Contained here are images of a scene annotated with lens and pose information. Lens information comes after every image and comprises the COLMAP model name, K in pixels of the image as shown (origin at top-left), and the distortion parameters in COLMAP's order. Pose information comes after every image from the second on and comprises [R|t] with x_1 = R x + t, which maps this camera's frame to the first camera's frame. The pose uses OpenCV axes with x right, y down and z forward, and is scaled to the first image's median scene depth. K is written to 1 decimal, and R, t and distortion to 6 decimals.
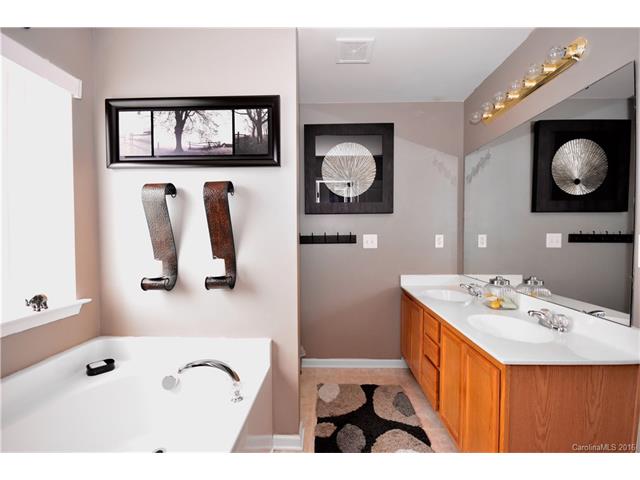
lens RADIAL K [[282.5, 0, 320.3], [0, 282.5, 241.8], [0, 0, 1]] dist [-0.000200, 0.000087]
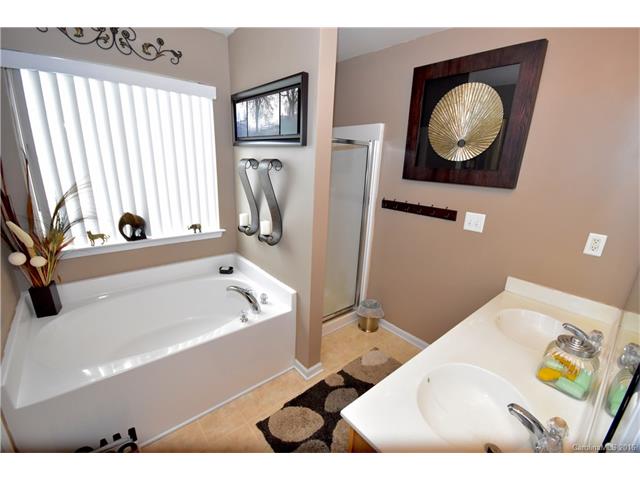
lens RADIAL K [[282.5, 0, 319.6], [0, 282.5, 241.9], [0, 0, 1]] dist [-0.000200, 0.000087]
pose [[0.669679, 0.241172, -0.702400, 0.725503], [-0.066715, 0.961514, 0.266533, -0.204674], [0.739648, -0.131631, 0.659996, 0.295289]]
